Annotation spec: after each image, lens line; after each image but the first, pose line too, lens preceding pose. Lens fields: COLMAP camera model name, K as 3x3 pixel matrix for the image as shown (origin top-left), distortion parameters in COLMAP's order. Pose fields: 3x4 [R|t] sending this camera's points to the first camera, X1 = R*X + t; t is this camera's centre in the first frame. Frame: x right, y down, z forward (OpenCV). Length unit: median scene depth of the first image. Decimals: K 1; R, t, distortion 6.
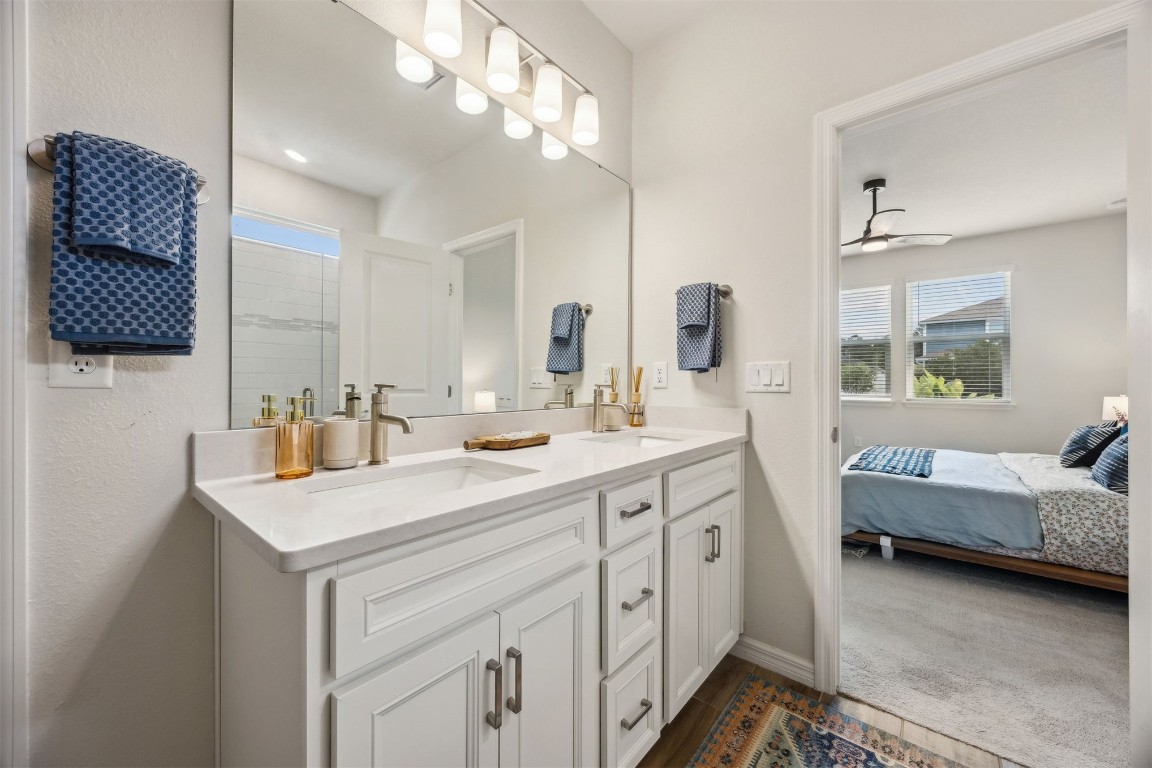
lens RADIAL K [[442.7, 0, 575.9], [0, 442.7, 381.8], [0, 0, 1]] dist [-0.000126, 0.000004]
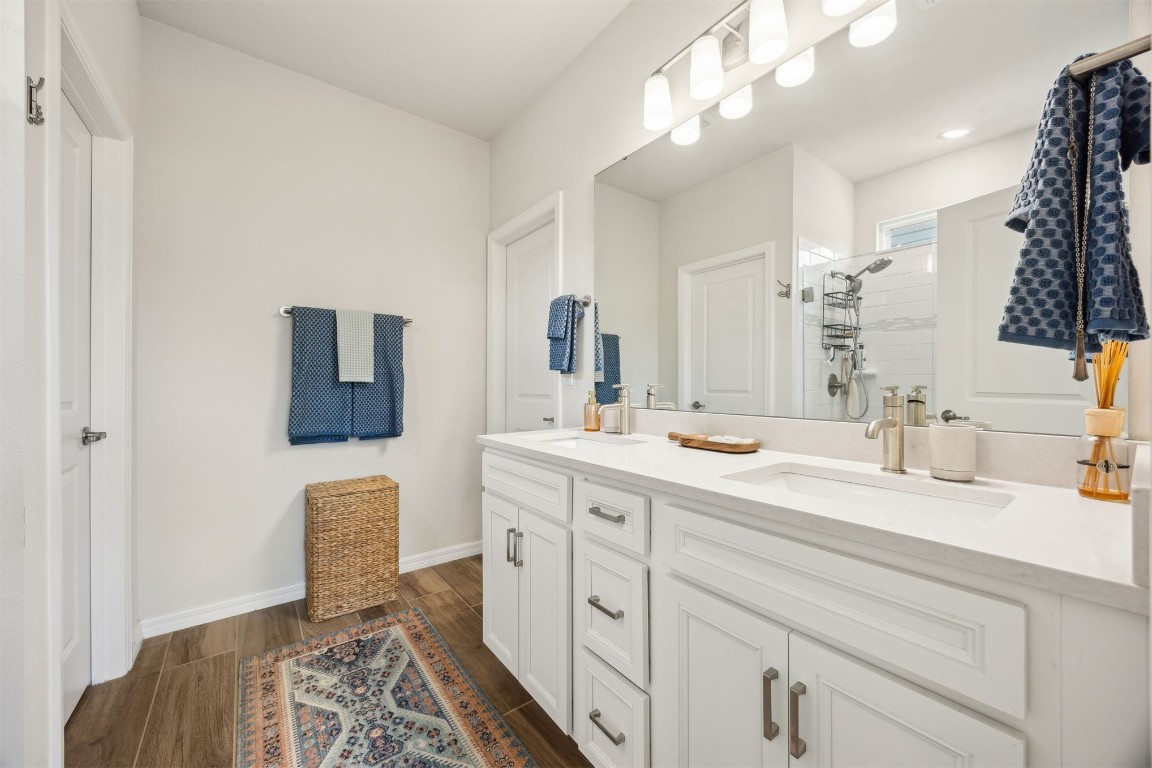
lens RADIAL K [[442.7, 0, 576.4], [0, 442.7, 383.5], [0, 0, 1]] dist [-0.000126, 0.000004]
pose [[-0.226697, -0.000567, -0.973965, 1.209361], [0.000384, 1.000000, -0.000672, 0.000822], [0.973965, -0.000526, -0.226696, 1.264313]]
